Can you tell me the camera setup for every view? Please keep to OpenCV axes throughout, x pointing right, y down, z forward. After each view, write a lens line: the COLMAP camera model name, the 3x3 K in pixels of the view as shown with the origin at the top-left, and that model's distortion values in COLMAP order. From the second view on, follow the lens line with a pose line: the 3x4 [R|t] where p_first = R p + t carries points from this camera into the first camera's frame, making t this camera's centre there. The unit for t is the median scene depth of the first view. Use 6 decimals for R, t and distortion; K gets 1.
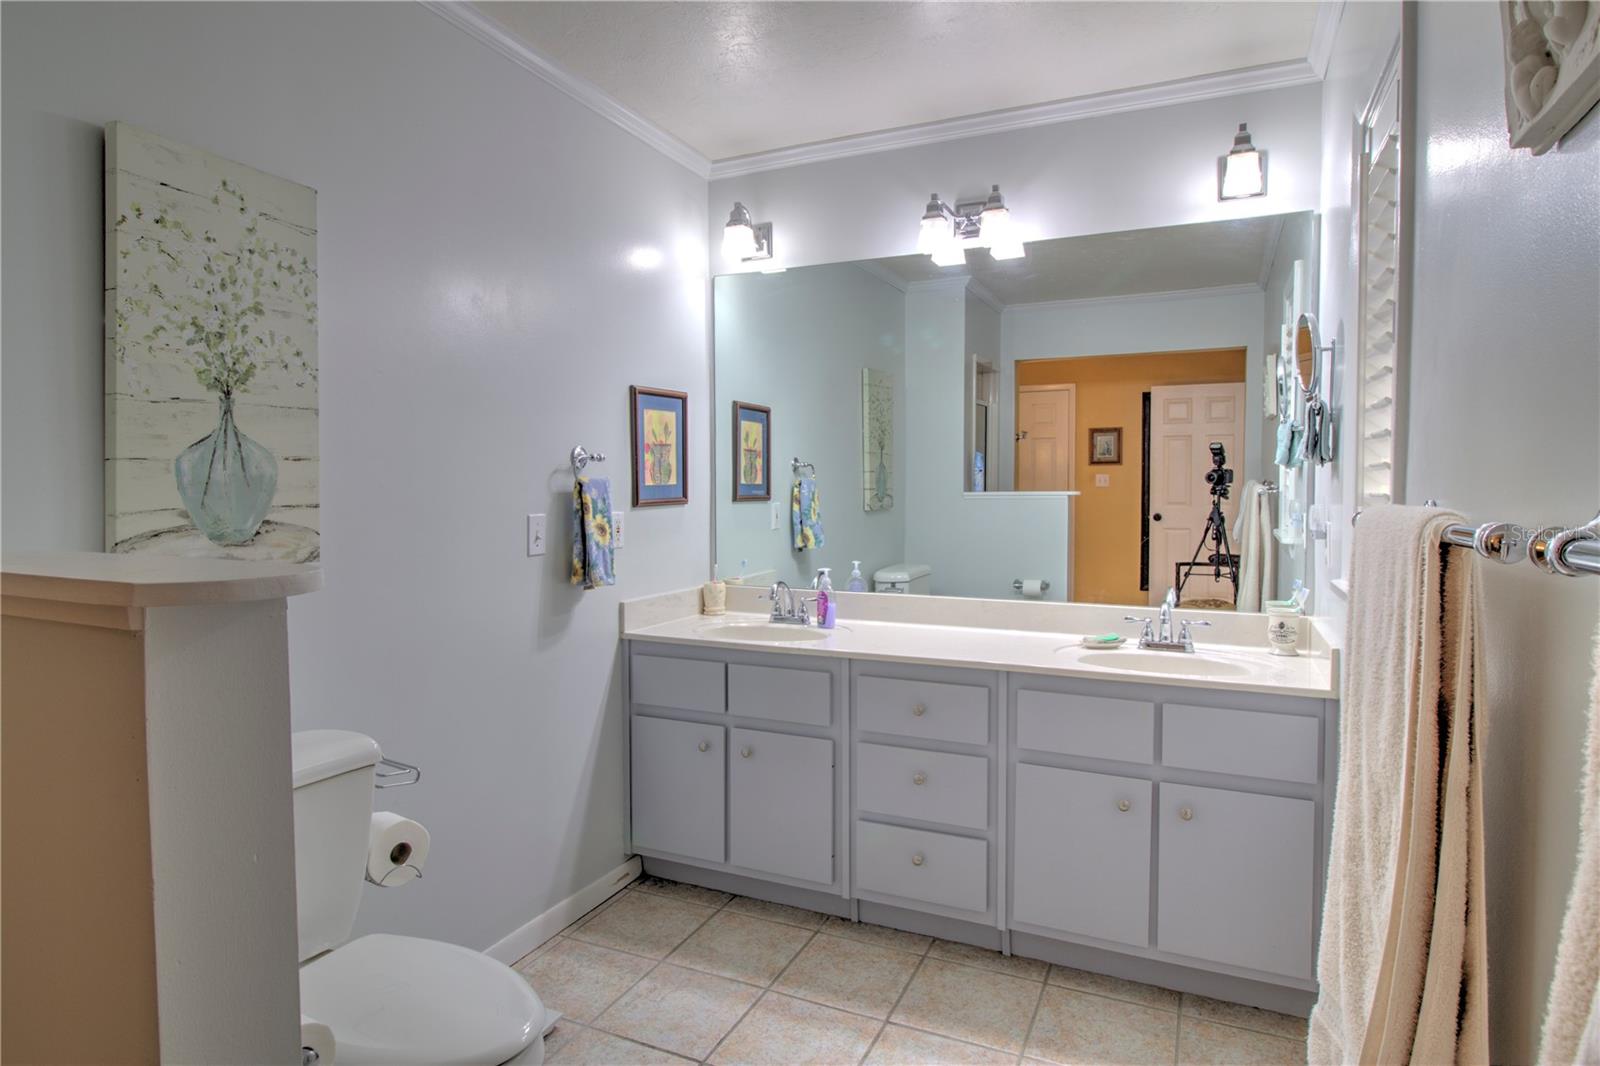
lens RADIAL K [[903.9, 0, 799.3], [0, 903.9, 531.5], [0, 0, 1]] dist [-0.003182, -0.003723]
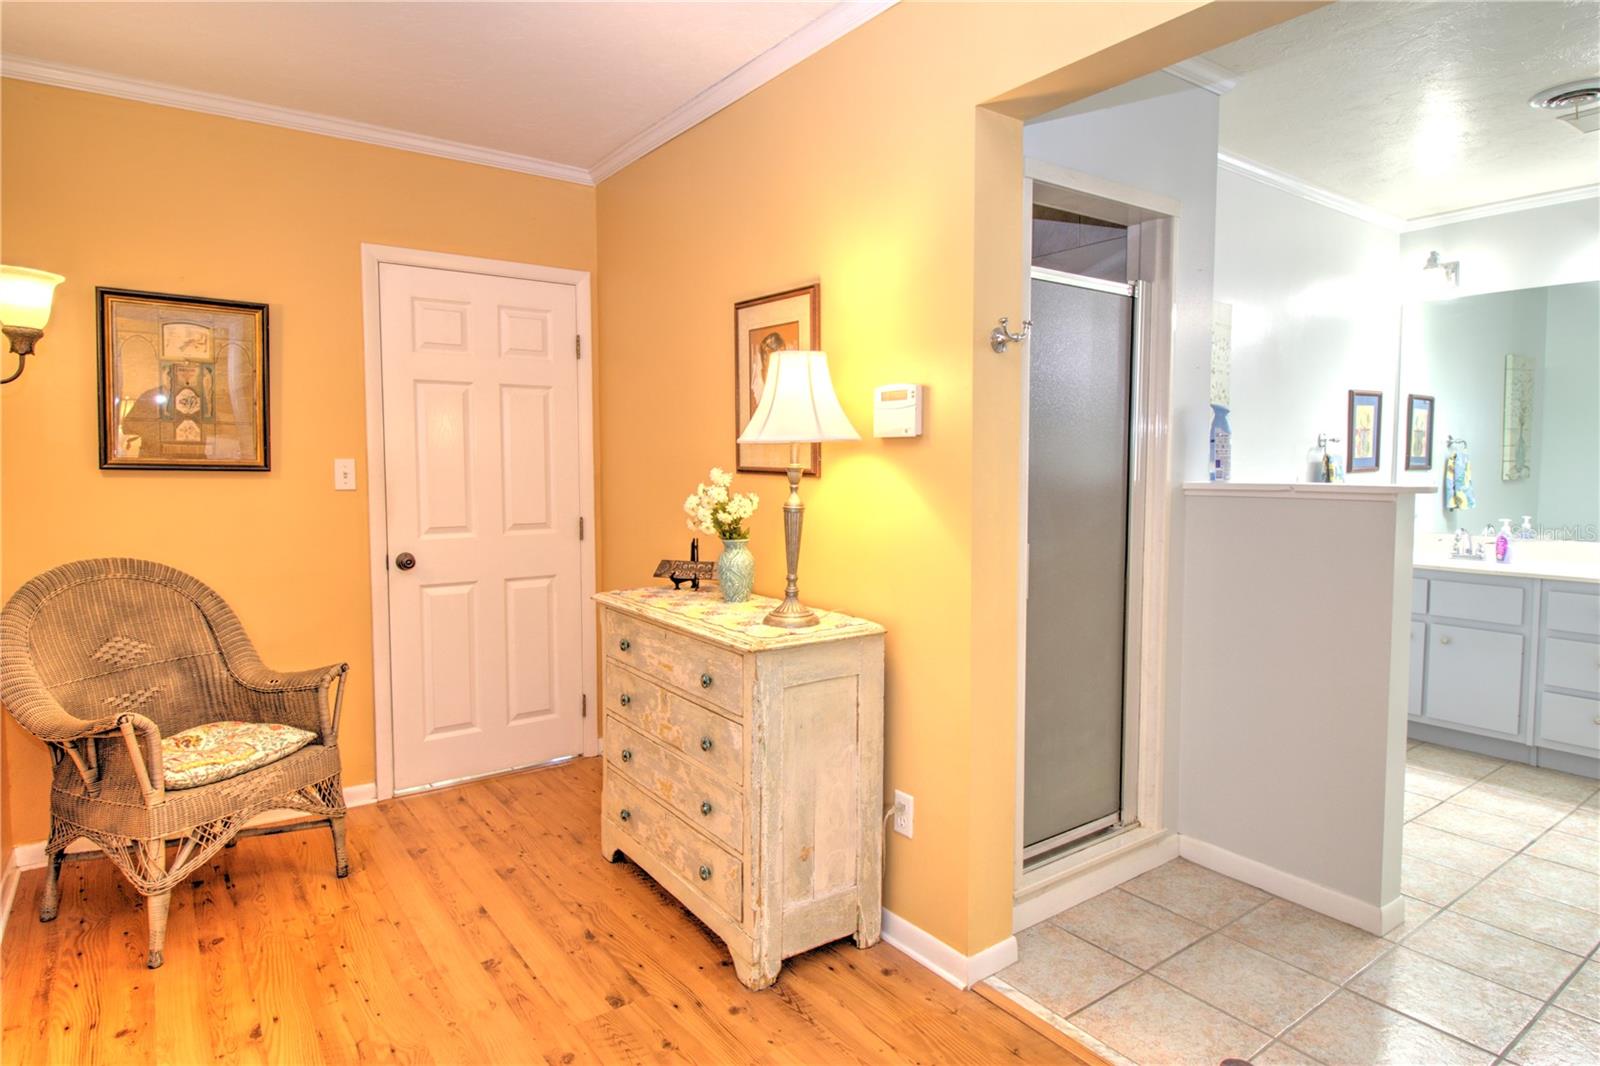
lens RADIAL K [[903.9, 0, 799.9], [0, 903.9, 521.7], [0, 0, 1]] dist [-0.003182, -0.003723]
pose [[0.870477, 0.035312, -0.490941, -0.218994], [-0.024971, 0.999307, 0.027602, 0.031747], [0.491576, -0.011767, 0.870755, -0.665000]]
